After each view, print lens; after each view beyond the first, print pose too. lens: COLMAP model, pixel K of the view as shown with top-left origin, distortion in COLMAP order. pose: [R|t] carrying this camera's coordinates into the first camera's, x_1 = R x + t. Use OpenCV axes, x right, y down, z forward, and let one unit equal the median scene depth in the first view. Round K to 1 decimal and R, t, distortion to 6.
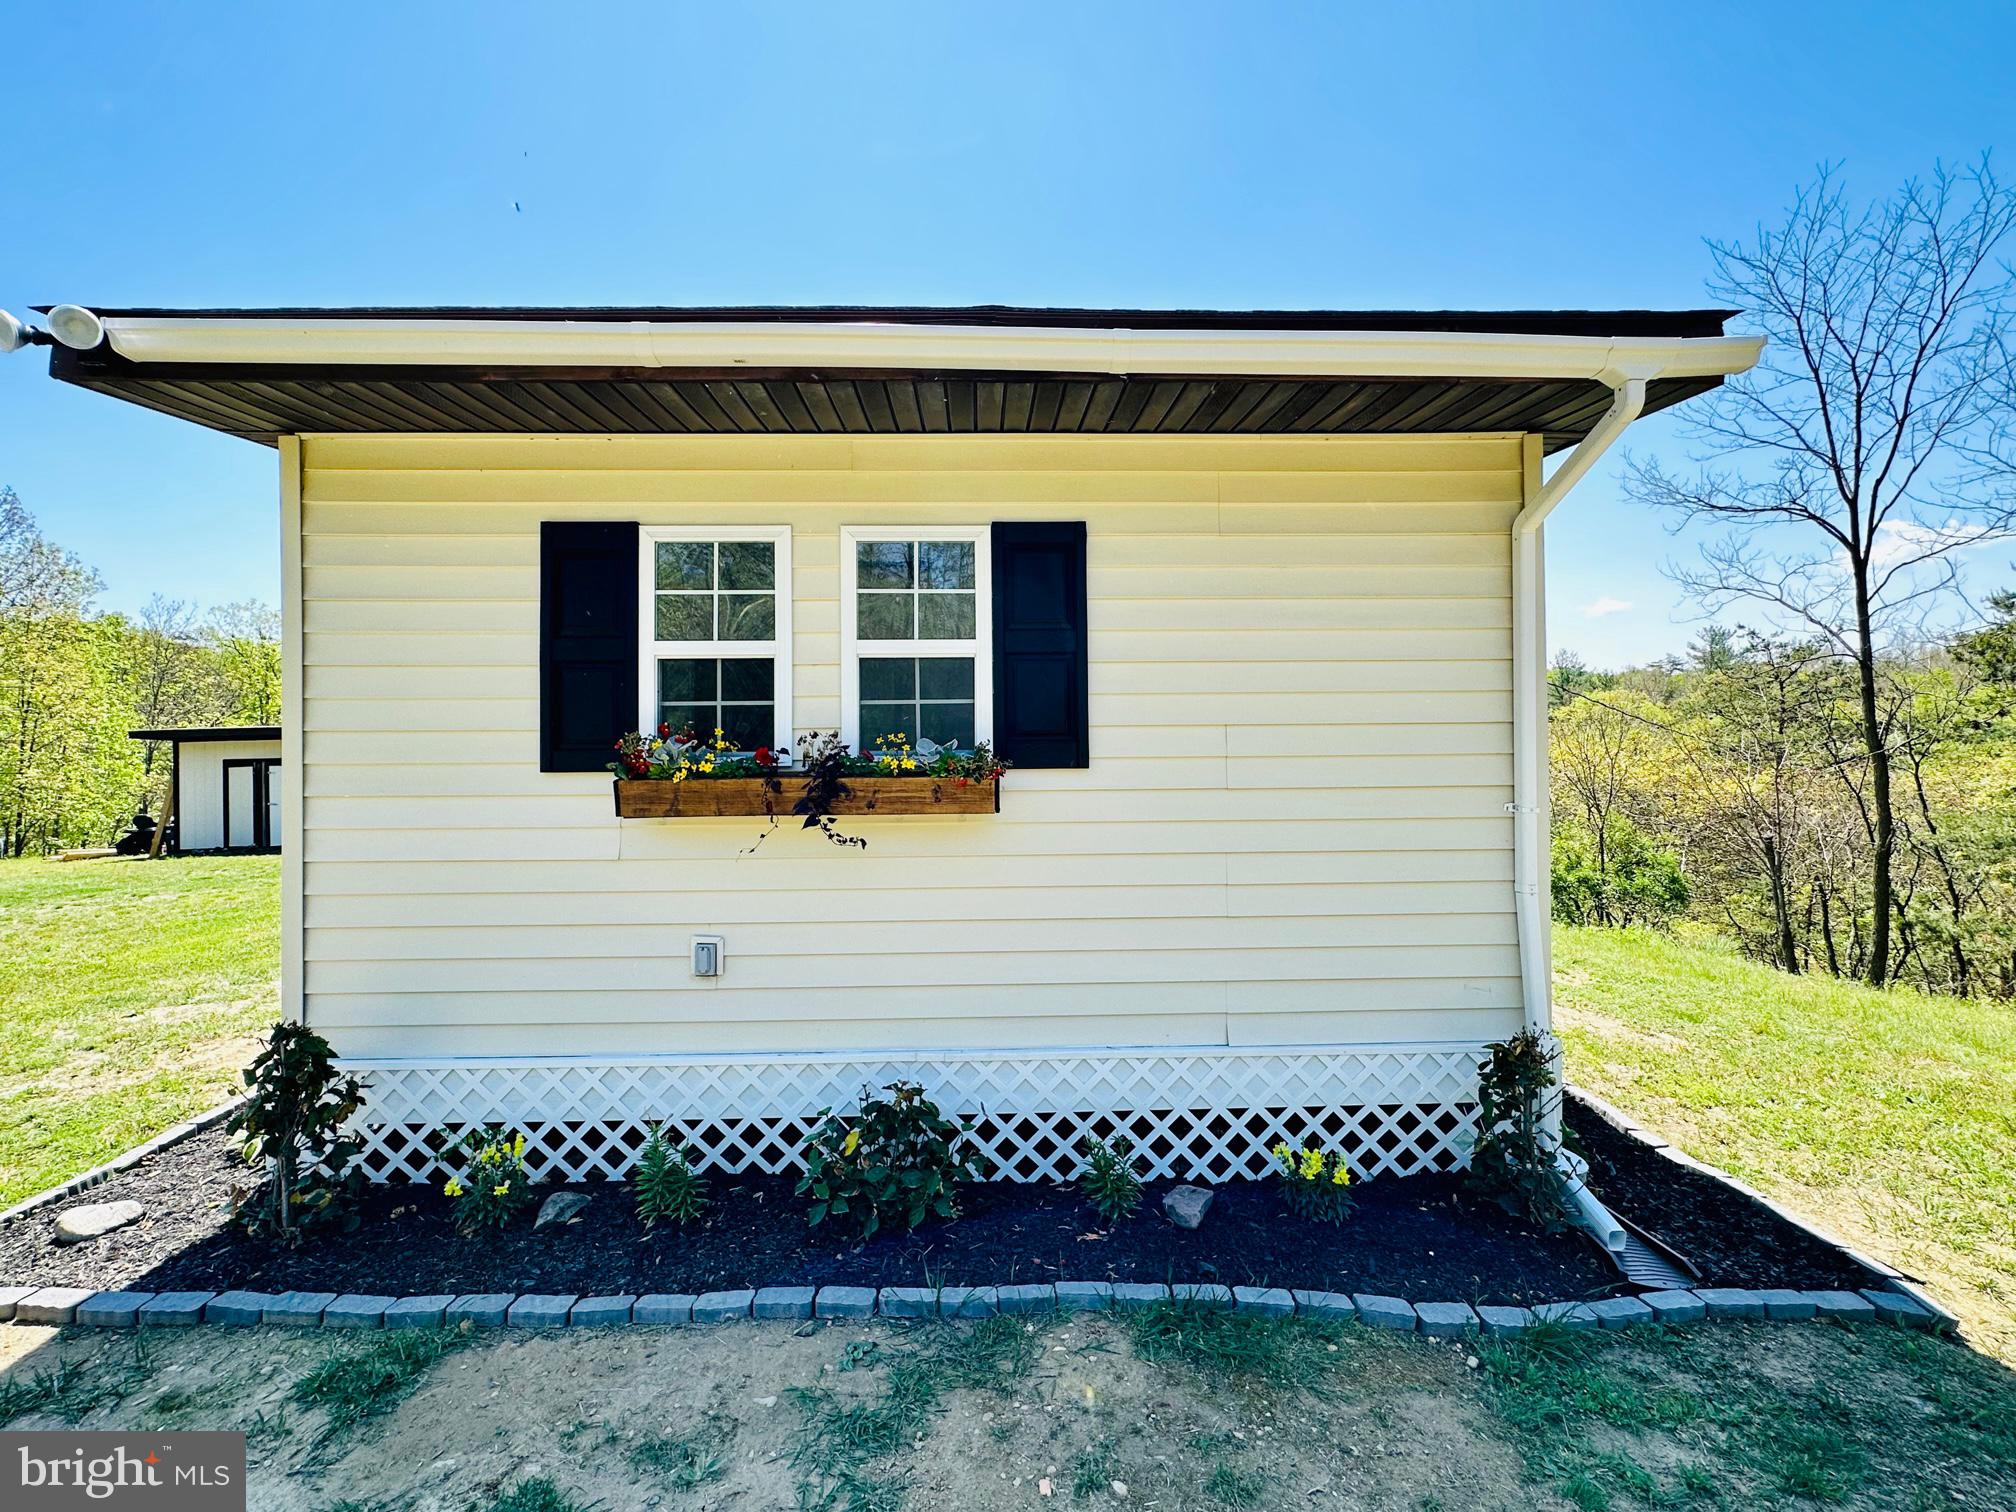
lens RADIAL K [[892.4, 0, 1008.2], [0, 892.4, 743.3], [0, 0, 1]] dist [-0.000622, -0.000040]
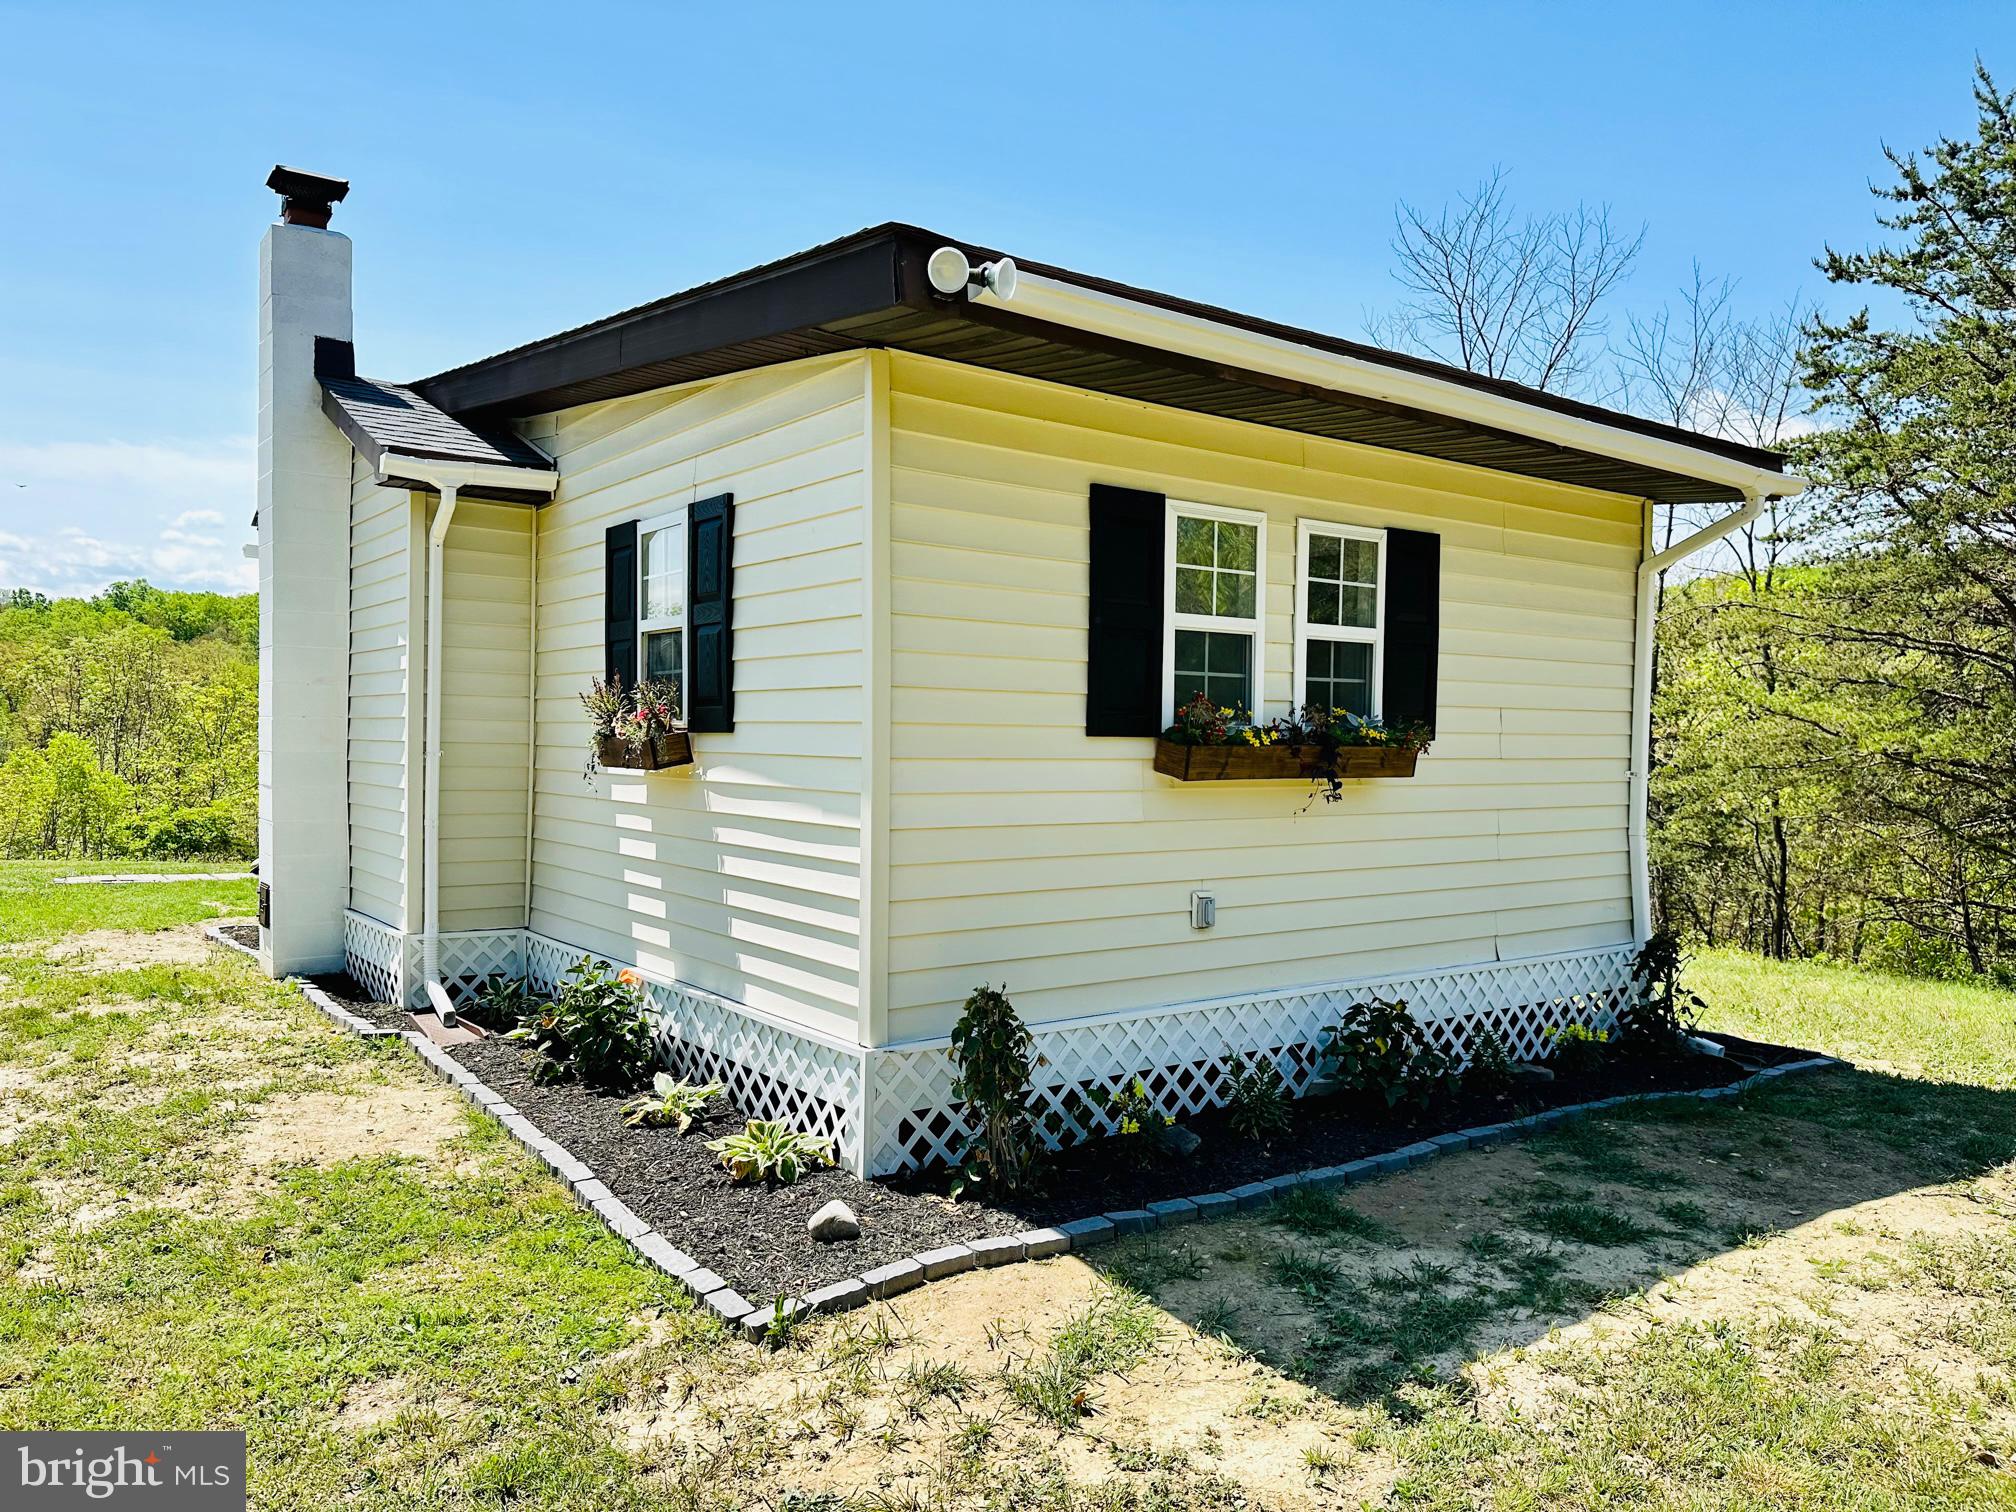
lens RADIAL K [[1400.0, 0, 1003.5], [0, 1400.0, 759.1], [0, 0, 1]] dist [0.058766, -0.066565]
pose [[0.823023, 0.008272, 0.567948, -1.477486], [-0.040100, 0.998245, 0.043571, -0.006802], [-0.566591, -0.058635, 0.821910, -0.238033]]
